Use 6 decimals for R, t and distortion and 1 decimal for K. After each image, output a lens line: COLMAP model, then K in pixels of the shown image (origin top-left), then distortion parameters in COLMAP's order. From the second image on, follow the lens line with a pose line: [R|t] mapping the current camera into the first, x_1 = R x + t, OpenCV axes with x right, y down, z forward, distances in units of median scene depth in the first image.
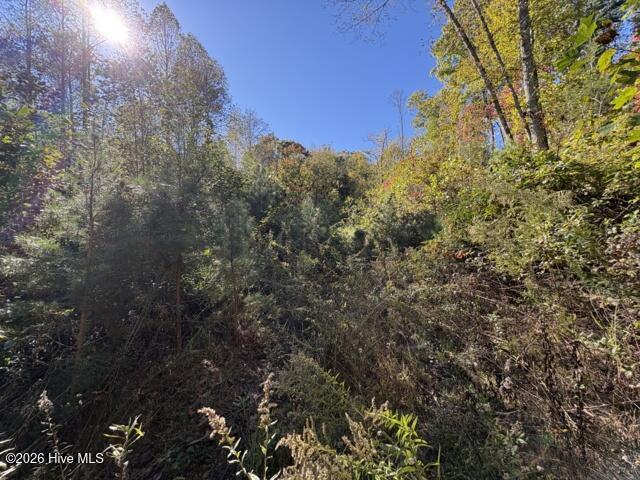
lens RADIAL K [[253.7, 0, 319.2], [0, 253.7, 241.2], [0, 0, 1]] dist [0.000178, -0.000564]
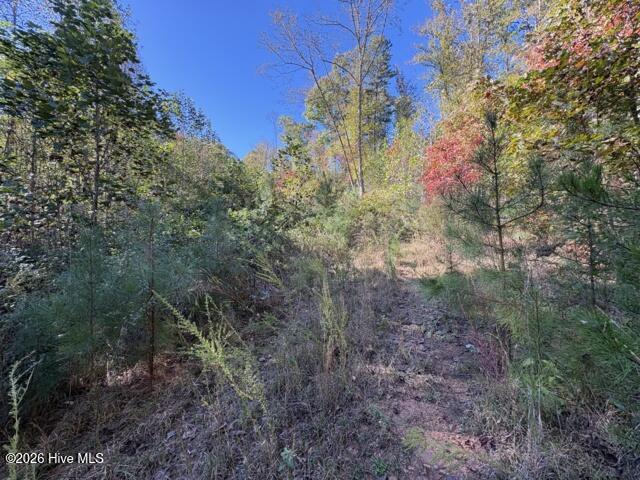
lens RADIAL K [[253.7, 0, 319.2], [0, 253.7, 241.2], [0, 0, 1]] dist [0.000178, -0.000564]
pose [[0.825905, 0.016718, 0.563562, -0.761025], [-0.033006, 0.999280, 0.018727, 0.096719], [-0.562843, -0.034067, 0.825861, -0.734645]]
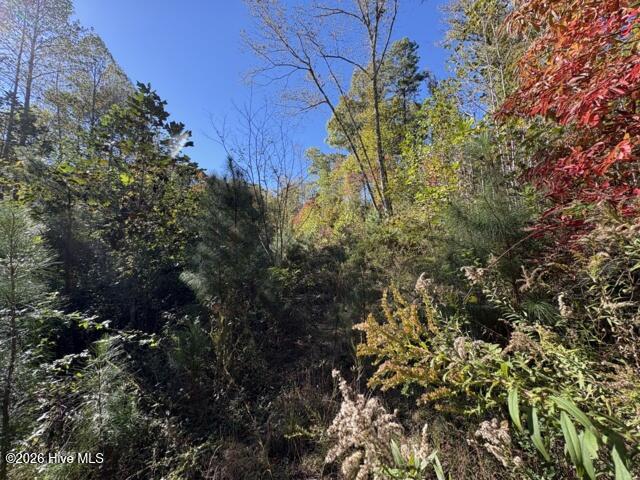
lens RADIAL K [[253.7, 0, 319.2], [0, 253.7, 241.2], [0, 0, 1]] dist [0.000178, -0.000564]
pose [[0.911651, 0.040604, 0.408955, -0.286397], [0.004874, 0.993969, -0.109553, 0.030294], [-0.410937, 0.101867, 0.905955, -0.377949]]
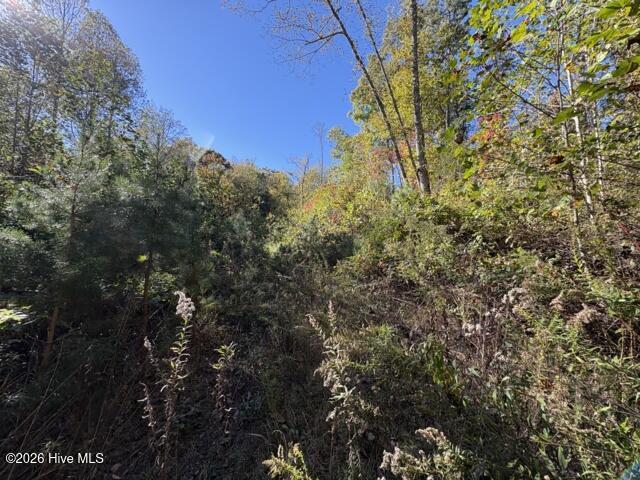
lens RADIAL K [[253.7, 0, 319.2], [0, 253.7, 241.2], [0, 0, 1]] dist [0.000178, -0.000564]
pose [[0.945970, 0.062466, 0.318179, -0.040910], [-0.040475, 0.996341, -0.075272, 0.008454], [-0.321717, 0.058327, 0.945038, -0.040650]]
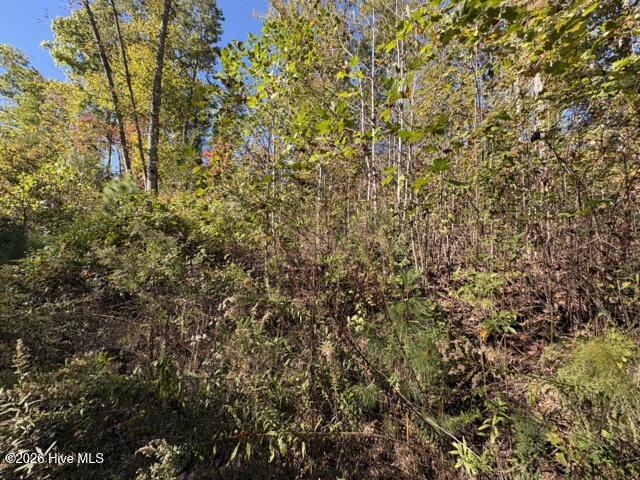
lens RADIAL K [[253.7, 0, 319.2], [0, 253.7, 241.2], [0, 0, 1]] dist [0.000178, -0.000564]
pose [[0.225686, 0.156454, 0.961555, -0.056392], [-0.056993, 0.987450, -0.147291, 0.003113], [-0.972532, -0.021560, 0.231771, -0.045502]]
